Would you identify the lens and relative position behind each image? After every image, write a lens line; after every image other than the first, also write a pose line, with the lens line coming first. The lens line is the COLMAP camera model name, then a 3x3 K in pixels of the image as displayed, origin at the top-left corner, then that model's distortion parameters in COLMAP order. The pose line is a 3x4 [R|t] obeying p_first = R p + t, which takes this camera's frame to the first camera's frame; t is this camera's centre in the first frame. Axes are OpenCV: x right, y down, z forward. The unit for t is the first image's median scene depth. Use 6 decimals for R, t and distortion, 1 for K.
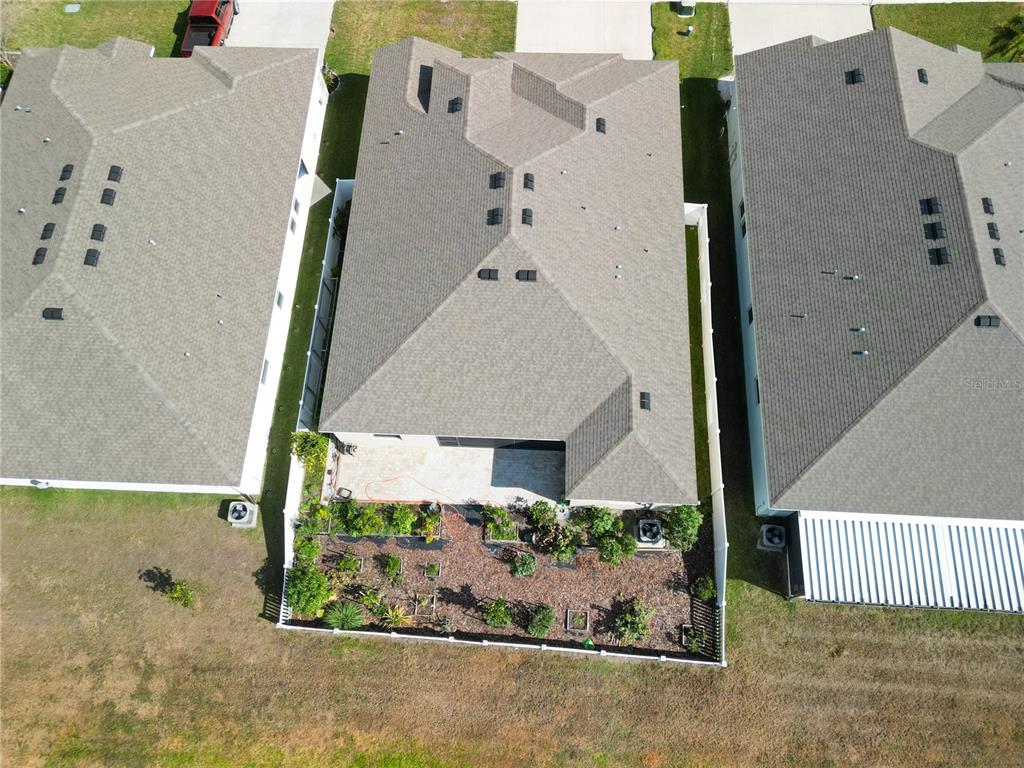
lens RADIAL K [[724.5, 0, 500.6], [0, 724.5, 386.7], [0, 0, 1]] dist [0.054026, -0.041403]
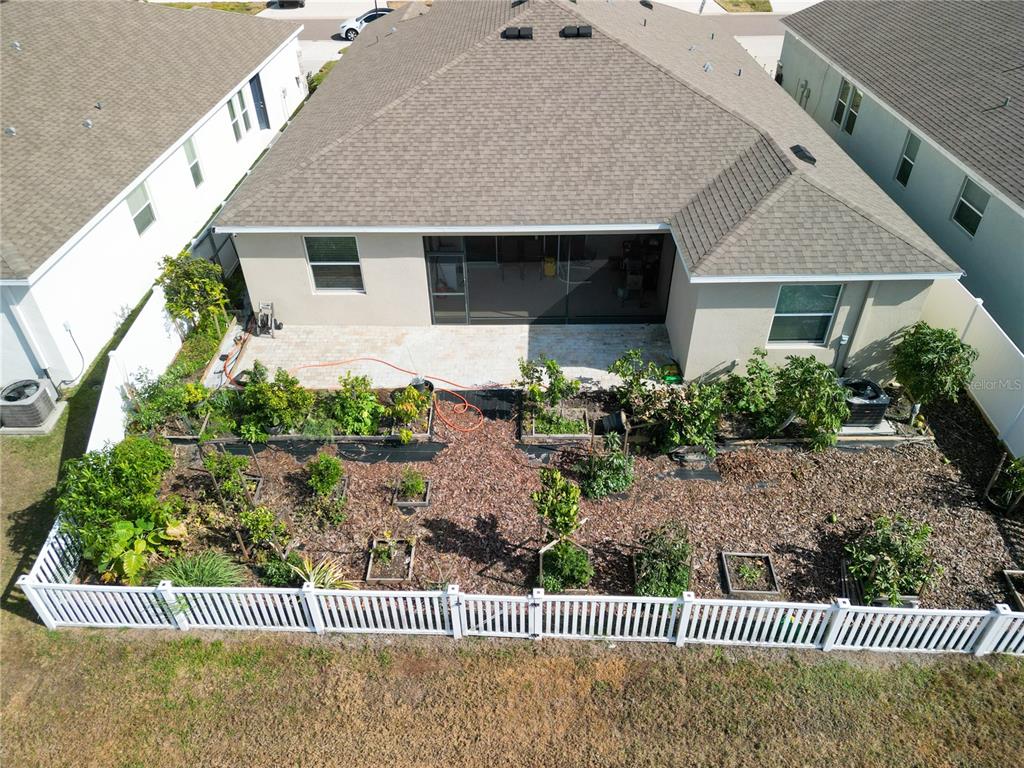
lens RADIAL K [[724.5, 0, 500.6], [0, 724.5, 386.7], [0, 0, 1]] dist [0.054026, -0.041403]
pose [[0.999479, -0.004121, 0.032022, -0.052047], [0.019992, 0.857789, -0.513613, 0.438491], [-0.025352, 0.513985, 0.857424, 0.576923]]
